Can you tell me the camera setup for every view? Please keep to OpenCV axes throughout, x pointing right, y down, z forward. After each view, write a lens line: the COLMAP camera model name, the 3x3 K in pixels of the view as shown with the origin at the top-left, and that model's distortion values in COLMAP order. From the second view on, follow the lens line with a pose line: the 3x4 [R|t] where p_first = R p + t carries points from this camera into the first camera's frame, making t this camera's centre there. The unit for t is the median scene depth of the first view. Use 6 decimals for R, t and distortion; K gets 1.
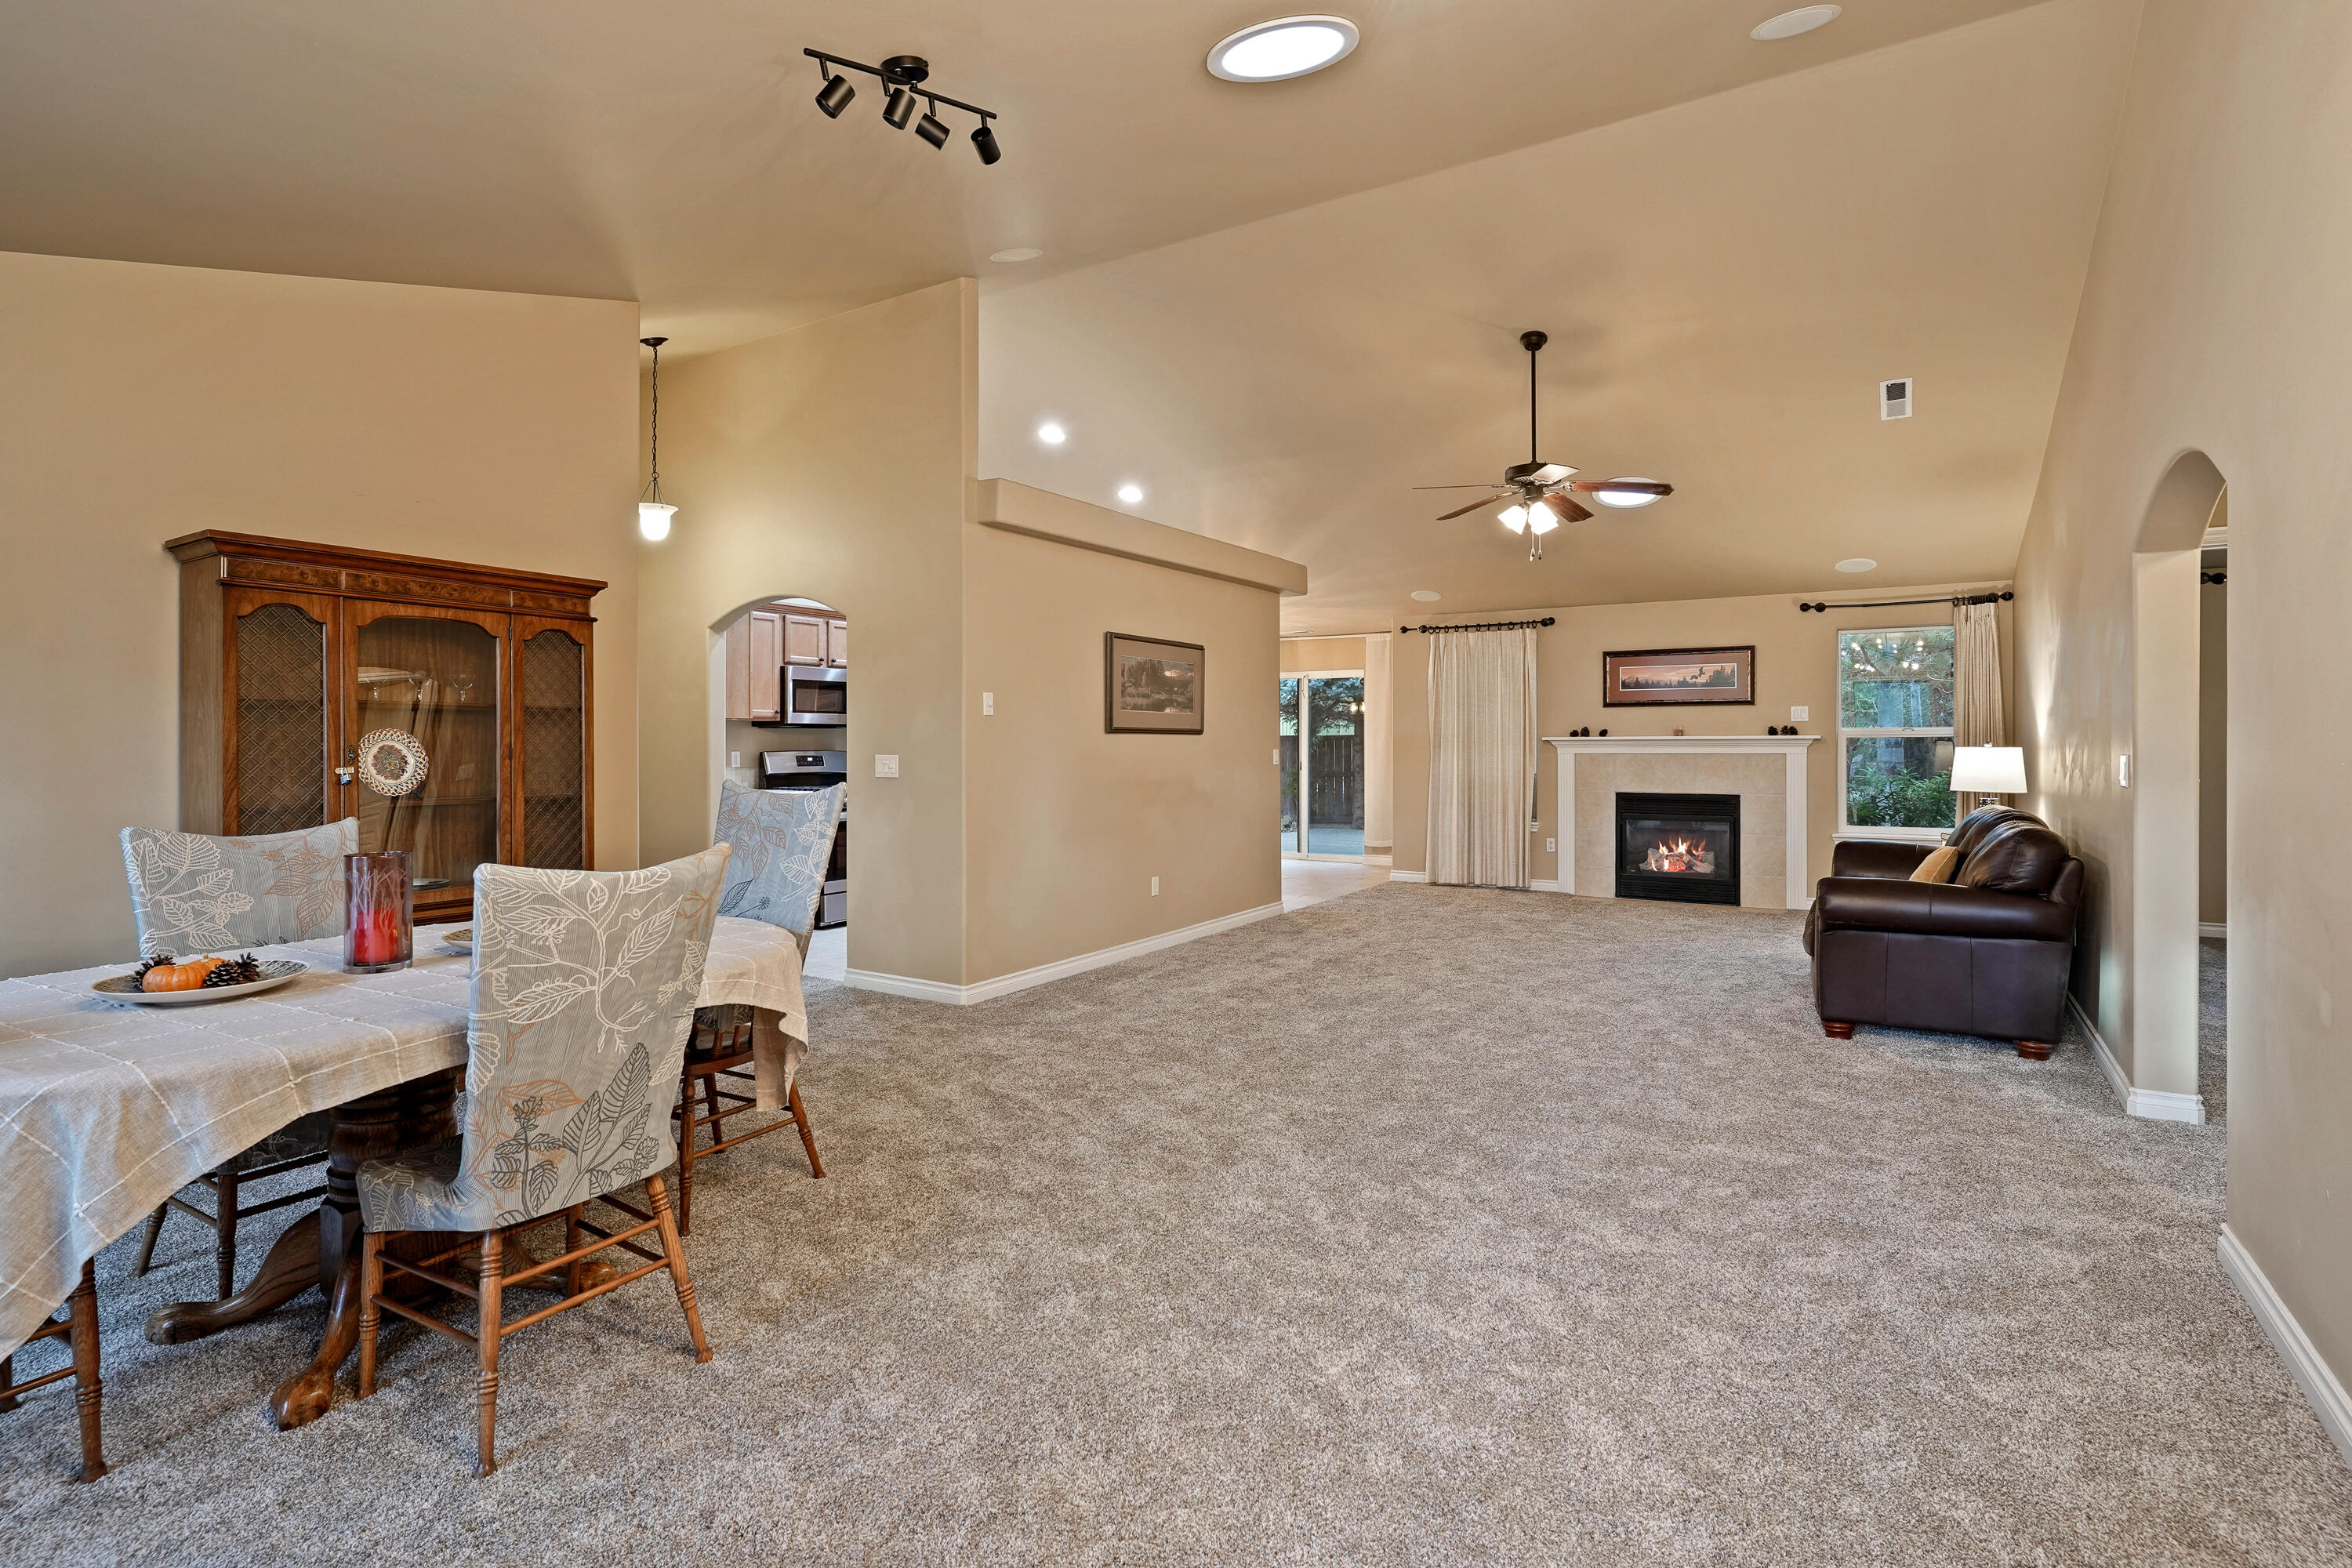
lens RADIAL K [[1133.4, 0, 1172.1], [0, 1133.4, 749.2], [0, 0, 1]] dist [0.000207, 0.000205]
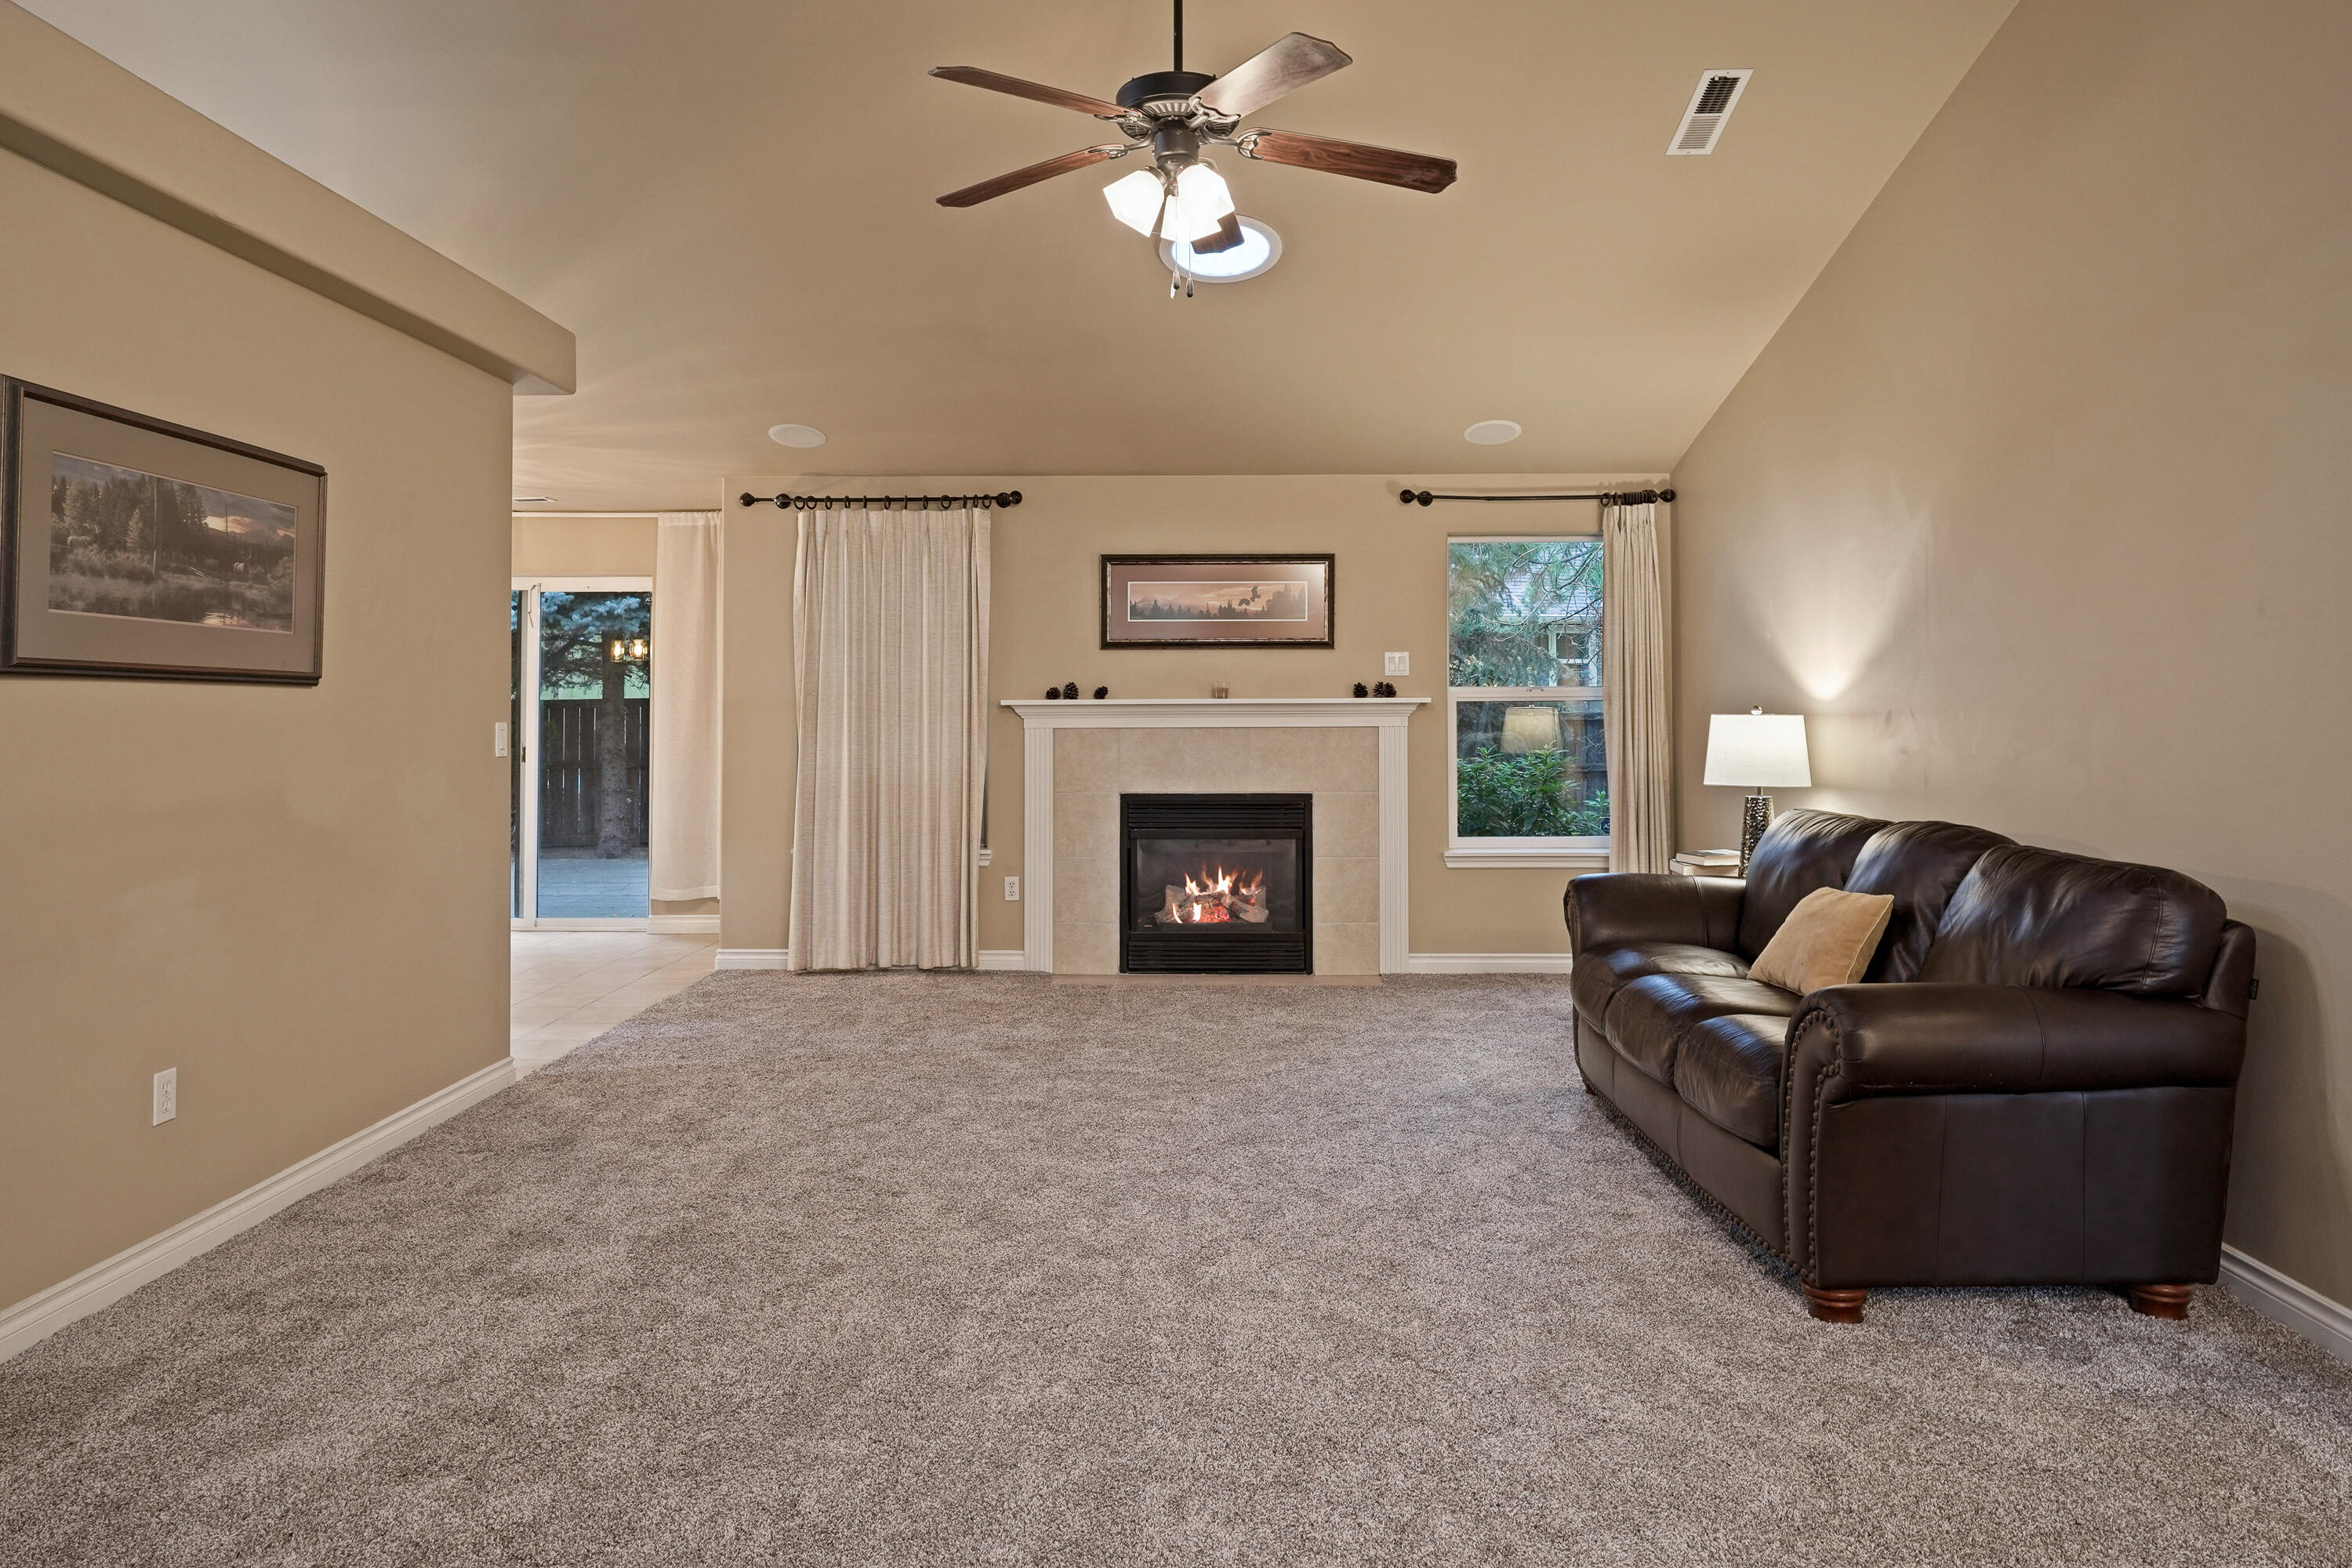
lens RADIAL K [[1512.3, 0, 1176.2], [0, 1512.3, 674.4], [0, 0, 1]] dist [-0.001914, 0.002992]
pose [[0.853831, 0.013351, 0.520378, 0.006463], [0.003151, 0.999520, -0.030814, 0.000364], [-0.520540, 0.027950, 0.853380, 0.317418]]
